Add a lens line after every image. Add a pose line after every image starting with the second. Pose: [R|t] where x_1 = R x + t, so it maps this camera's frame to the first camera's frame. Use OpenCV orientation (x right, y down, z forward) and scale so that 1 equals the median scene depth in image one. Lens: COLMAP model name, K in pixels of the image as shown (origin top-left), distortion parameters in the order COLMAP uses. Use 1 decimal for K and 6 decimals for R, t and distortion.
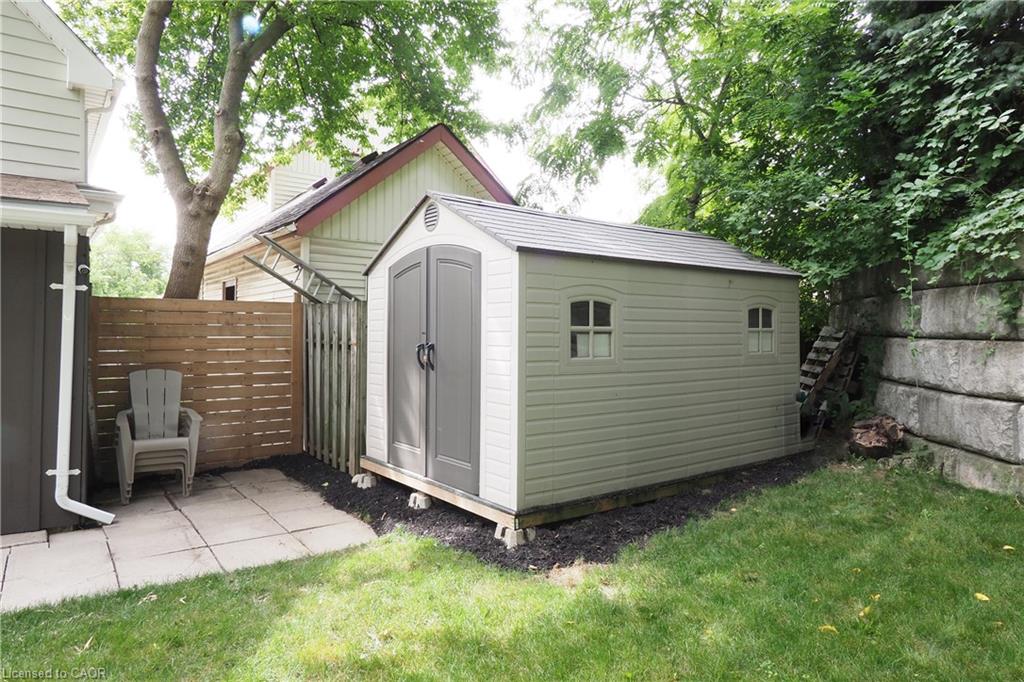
lens RADIAL K [[648.8, 0, 514.4], [0, 648.8, 344.5], [0, 0, 1]] dist [0.006533, 0.002763]
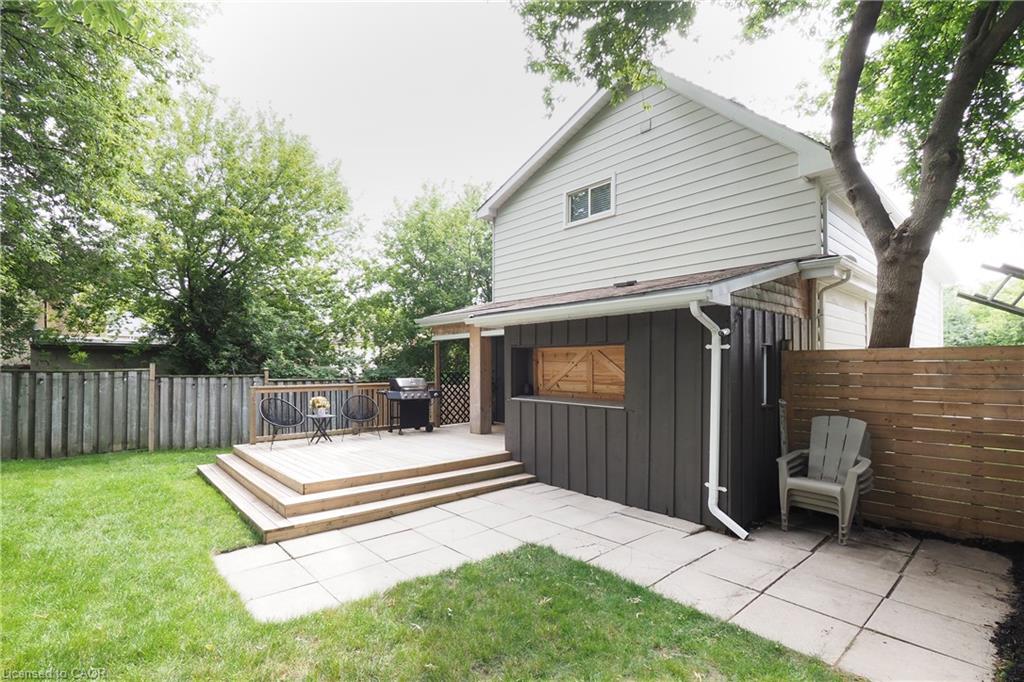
lens RADIAL K [[460.0, 0, 479.3], [0, 460.0, 377.1], [0, 0, 1]] dist [-0.008189, 0.000241]
pose [[0.043158, 0.014236, -0.998967, 0.196697], [-0.024128, 0.999622, 0.013203, -0.025416], [0.998777, 0.023533, 0.043485, 0.441968]]
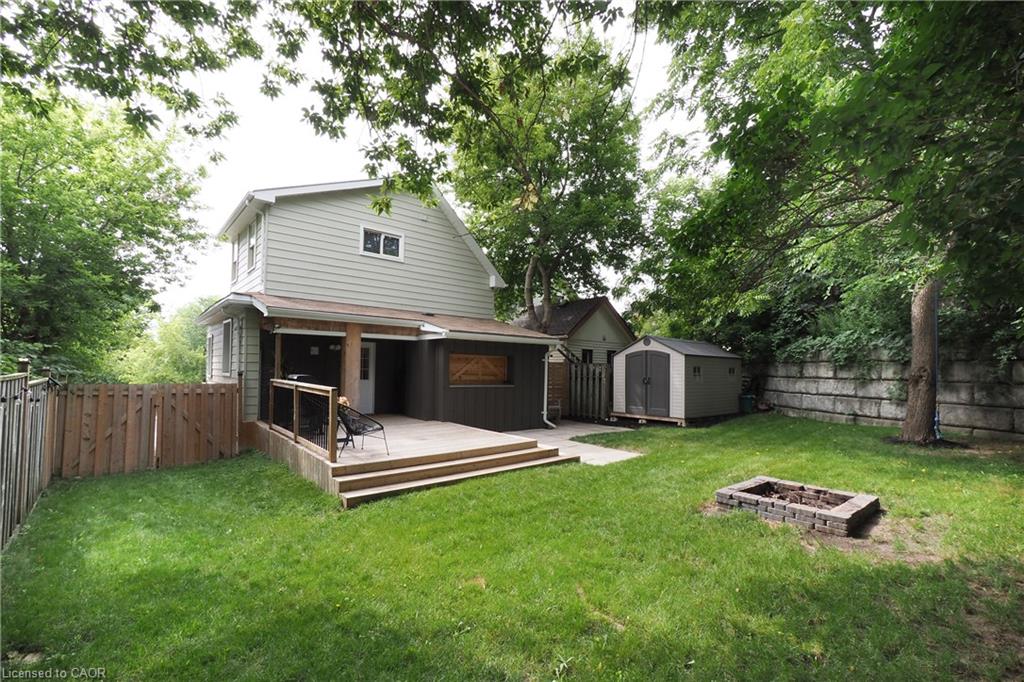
lens RADIAL K [[462.9, 0, 509.3], [0, 462.9, 368.2], [0, 0, 1]] dist [-0.001526, -0.000480]
pose [[0.998569, 0.011998, 0.052113, -0.943145], [-0.010937, 0.999728, -0.020589, 0.008222], [-0.052346, 0.019990, 0.998429, -1.401473]]
